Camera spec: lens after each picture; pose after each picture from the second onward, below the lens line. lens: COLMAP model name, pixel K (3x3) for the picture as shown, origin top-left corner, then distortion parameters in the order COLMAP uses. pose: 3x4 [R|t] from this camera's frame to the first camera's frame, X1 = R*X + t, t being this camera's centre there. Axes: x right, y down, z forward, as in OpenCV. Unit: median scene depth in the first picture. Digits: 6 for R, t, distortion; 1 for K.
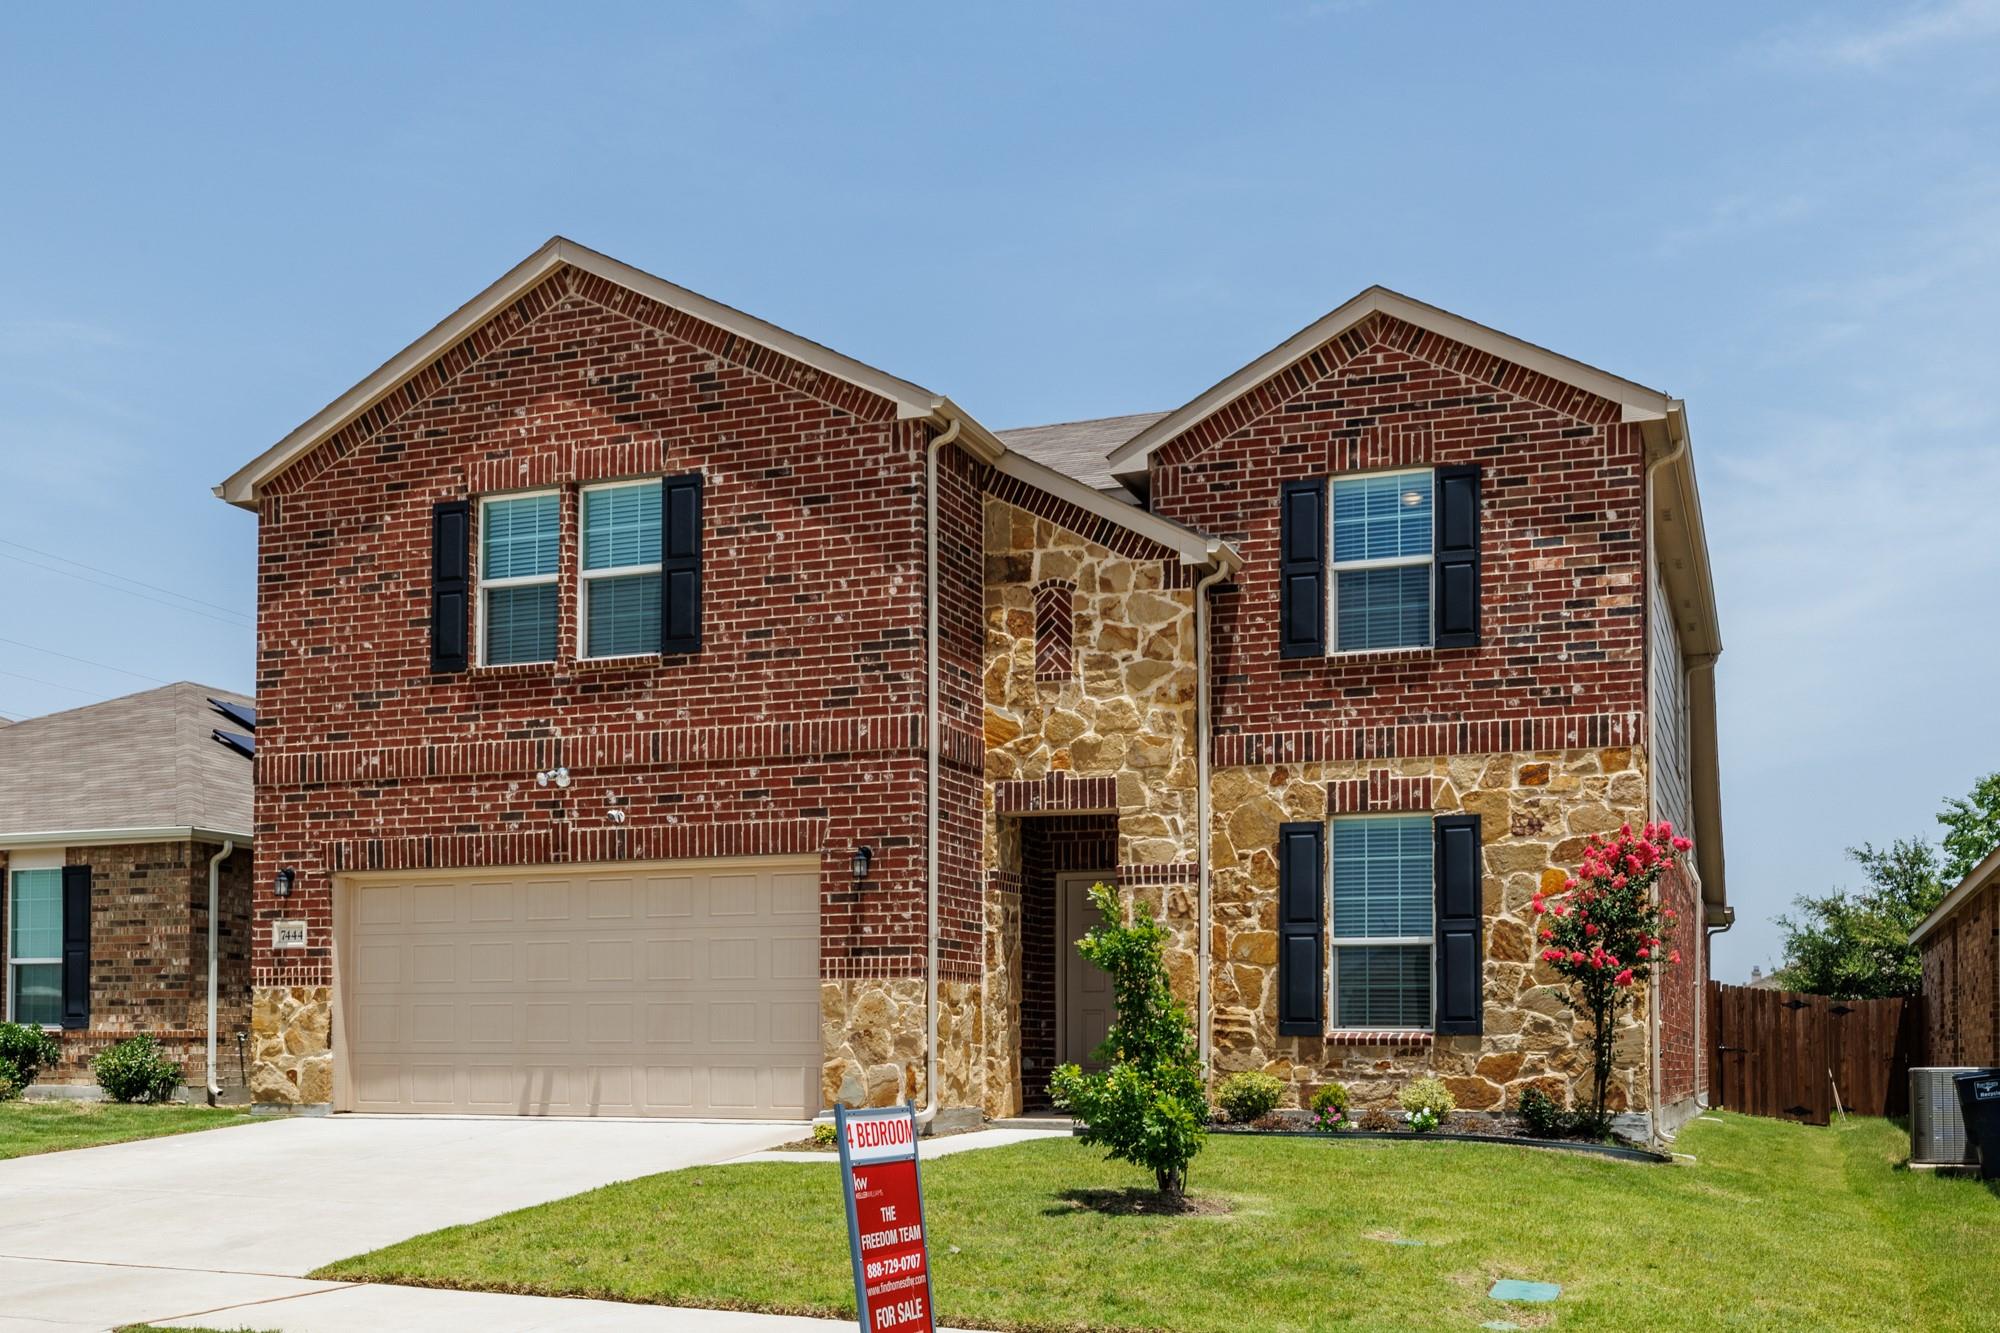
lens RADIAL K [[1602.0, 0, 1003.7], [0, 1602.0, 675.3], [0, 0, 1]] dist [-0.004016, 0.006248]
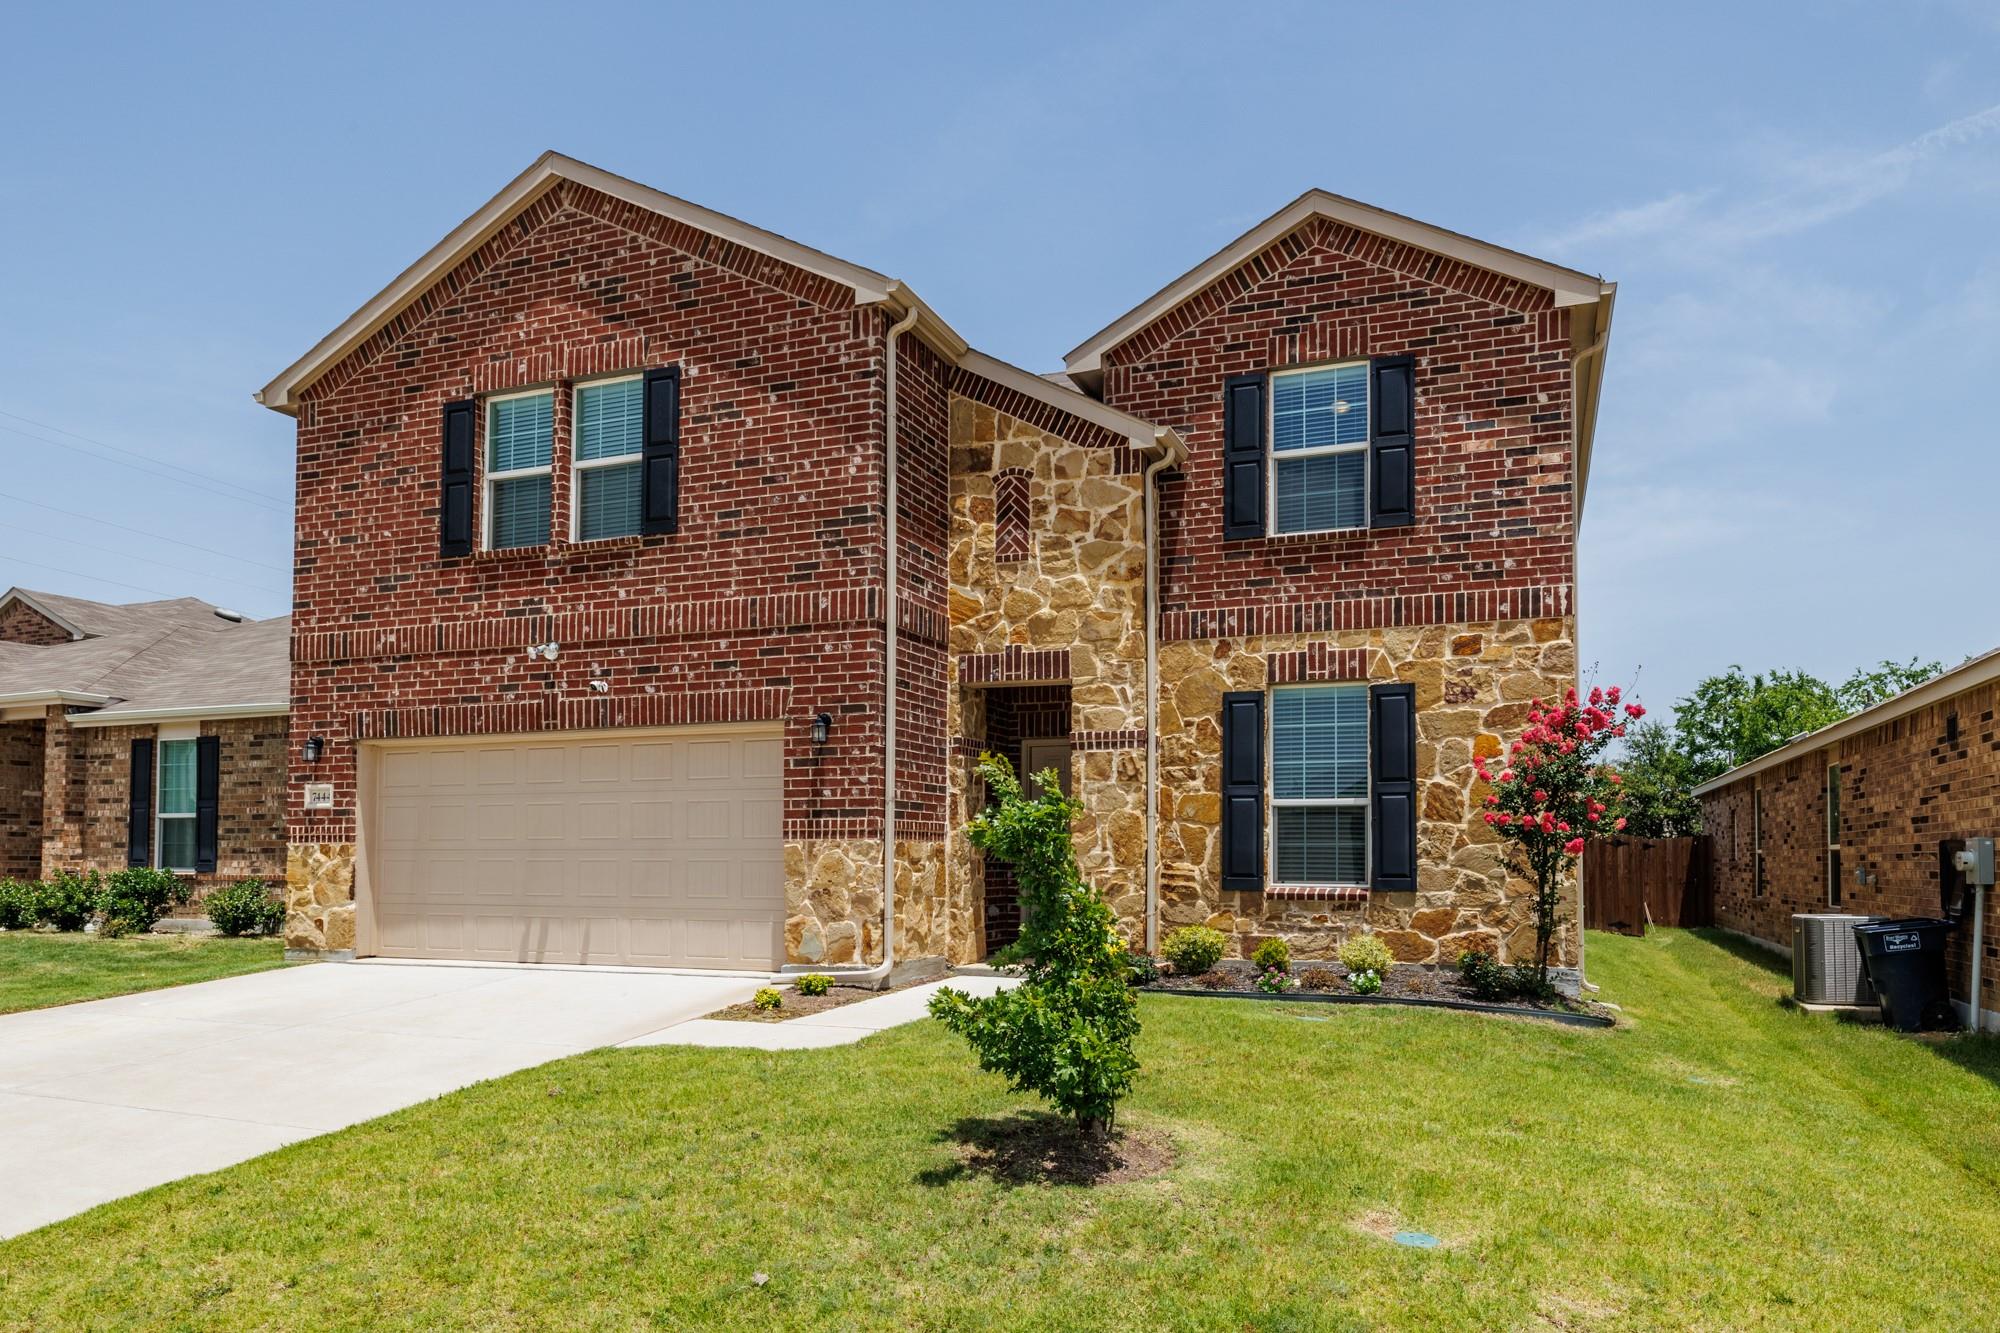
lens RADIAL K [[1088.7, 0, 996.4], [0, 1088.7, 652.6], [0, 0, 1]] dist [0.001254, 0.000252]
pose [[0.999608, -0.003864, -0.027711, 0.041751], [0.004914, 0.999269, 0.037905, 0.037799], [0.027545, -0.038026, 0.998897, 0.273107]]
